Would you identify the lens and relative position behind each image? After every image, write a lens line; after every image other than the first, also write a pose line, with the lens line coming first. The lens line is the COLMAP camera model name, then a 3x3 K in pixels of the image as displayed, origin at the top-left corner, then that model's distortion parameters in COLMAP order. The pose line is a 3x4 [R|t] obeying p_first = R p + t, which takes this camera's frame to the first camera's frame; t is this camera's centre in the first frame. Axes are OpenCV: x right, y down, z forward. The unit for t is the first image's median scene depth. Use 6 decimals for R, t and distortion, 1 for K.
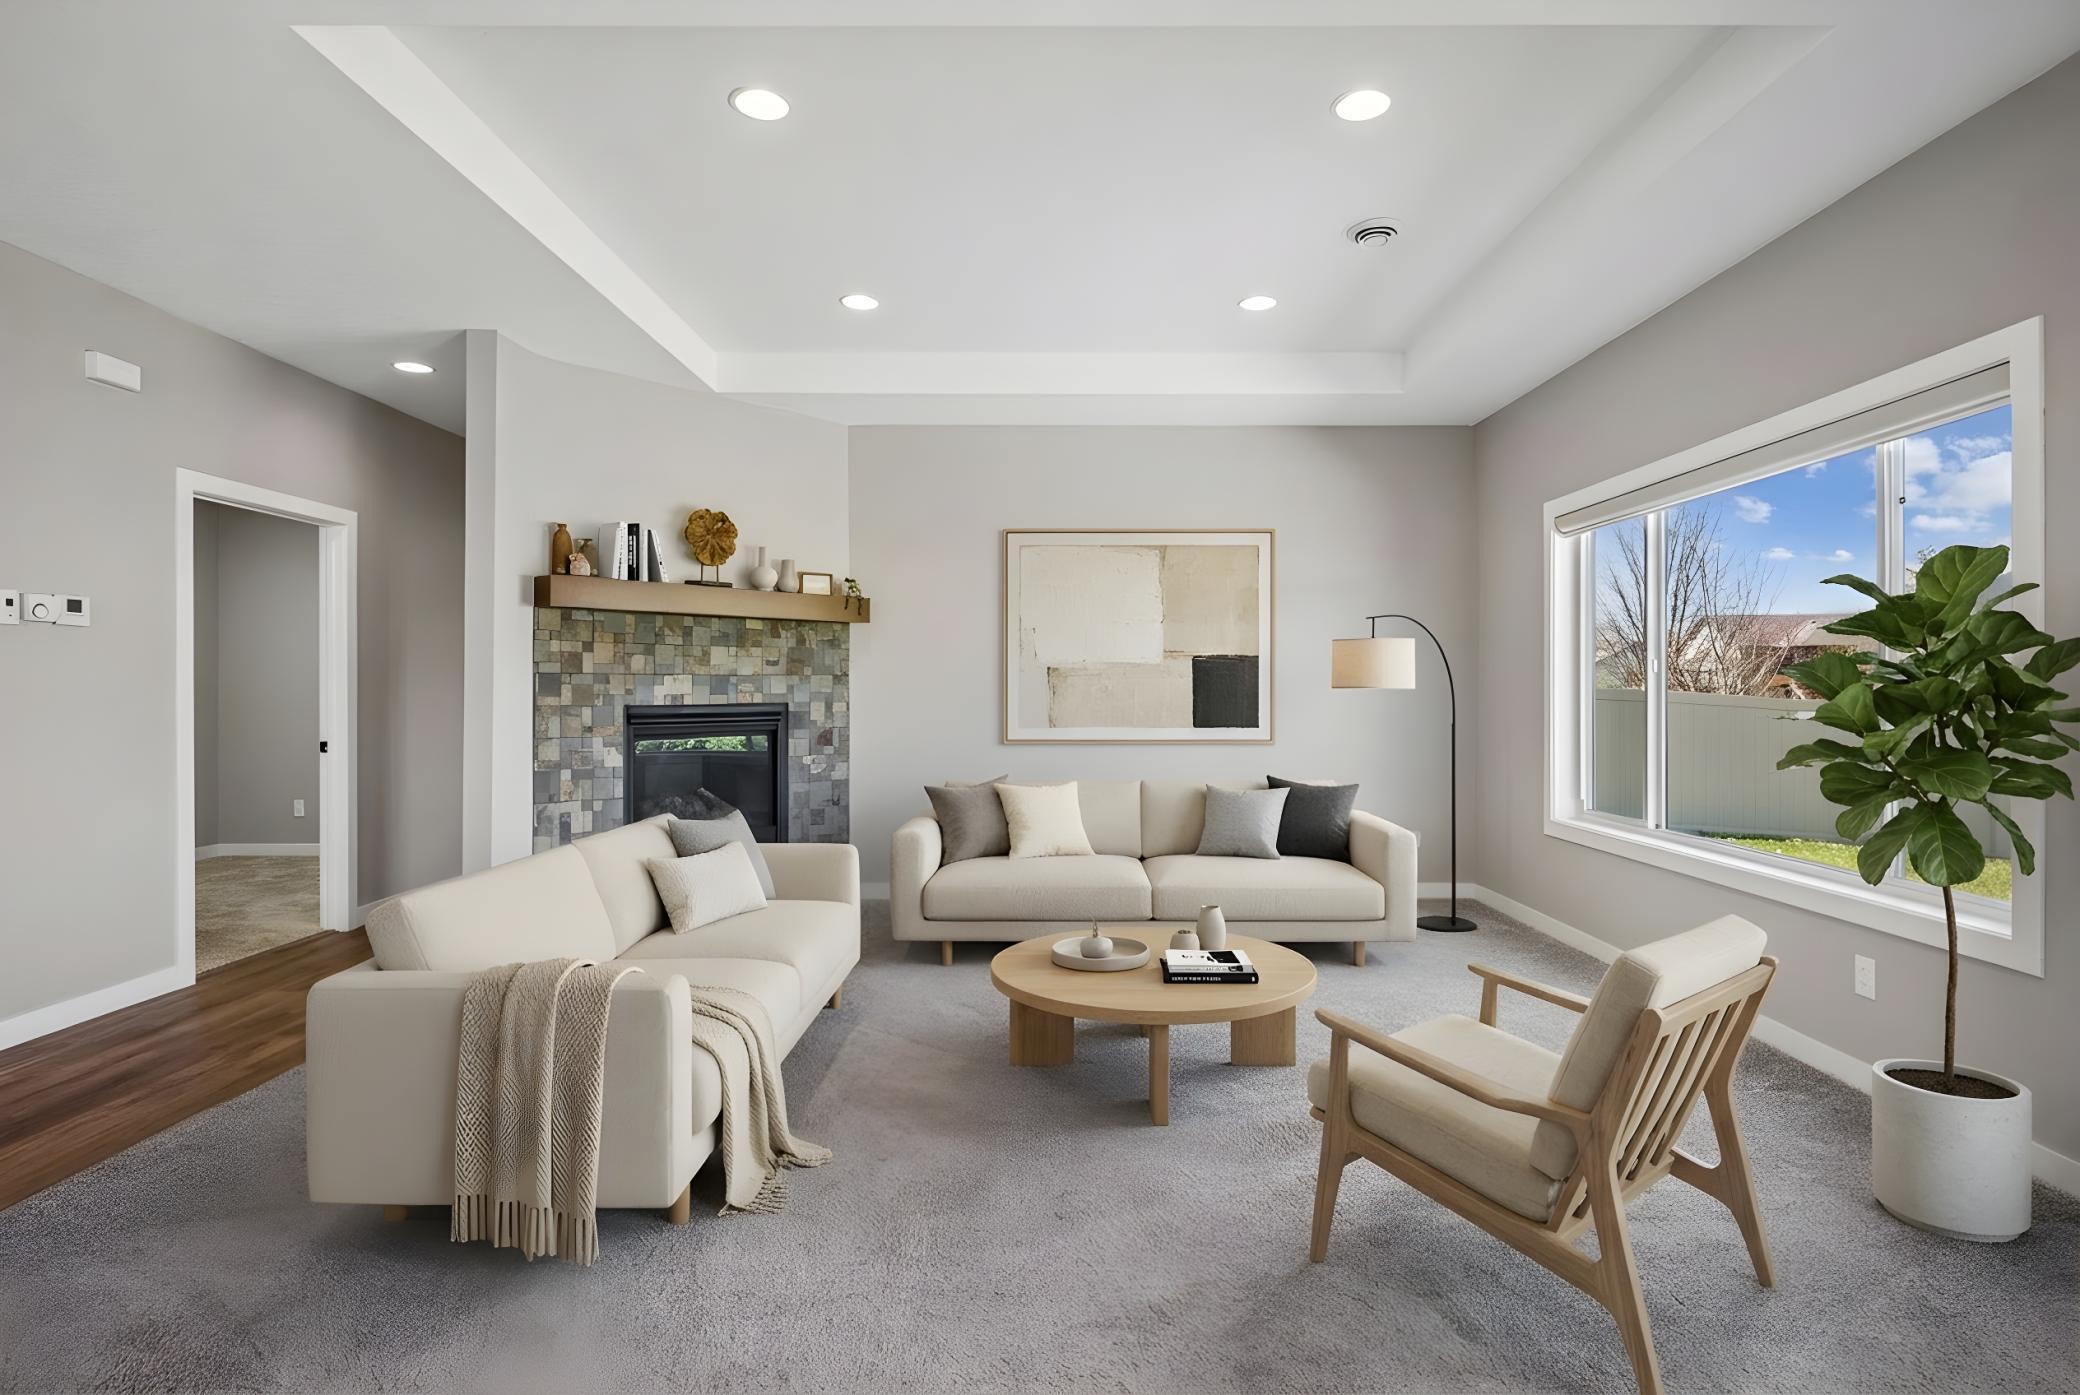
lens RADIAL K [[1025.6, 0, 1048.0], [0, 1025.6, 686.5], [0, 0, 1]] dist [0.003551, -0.001435]
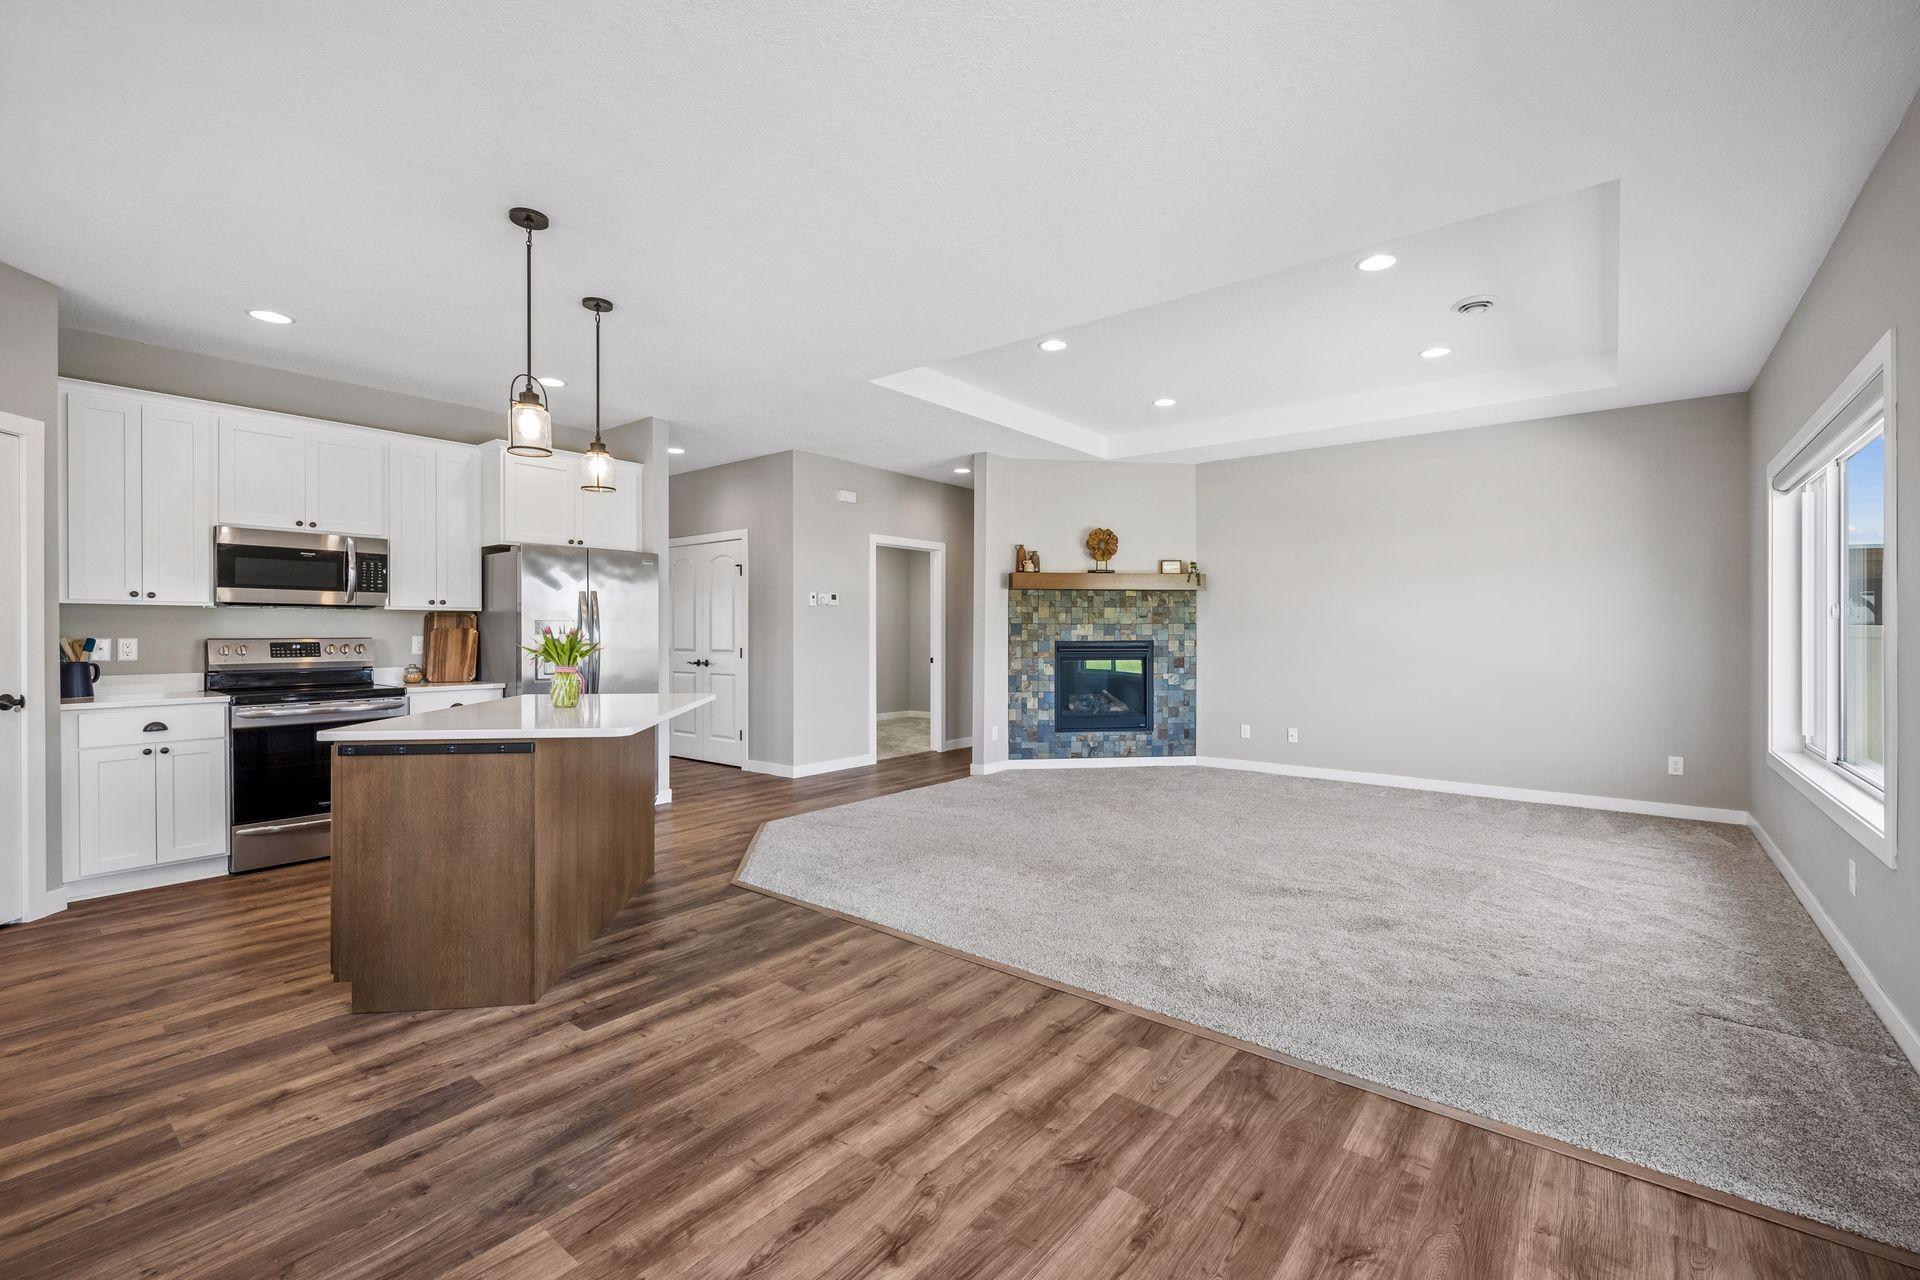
lens RADIAL K [[809.6, 0, 964.9], [0, 809.6, 632.0], [0, 0, 1]] dist [-0.001090, 0.001323]
pose [[0.787692, 0.000928, -0.616069, 0.342425], [-0.000634, 1.000000, 0.000695, 0.001505], [0.616069, -0.000157, 0.787692, -0.225433]]
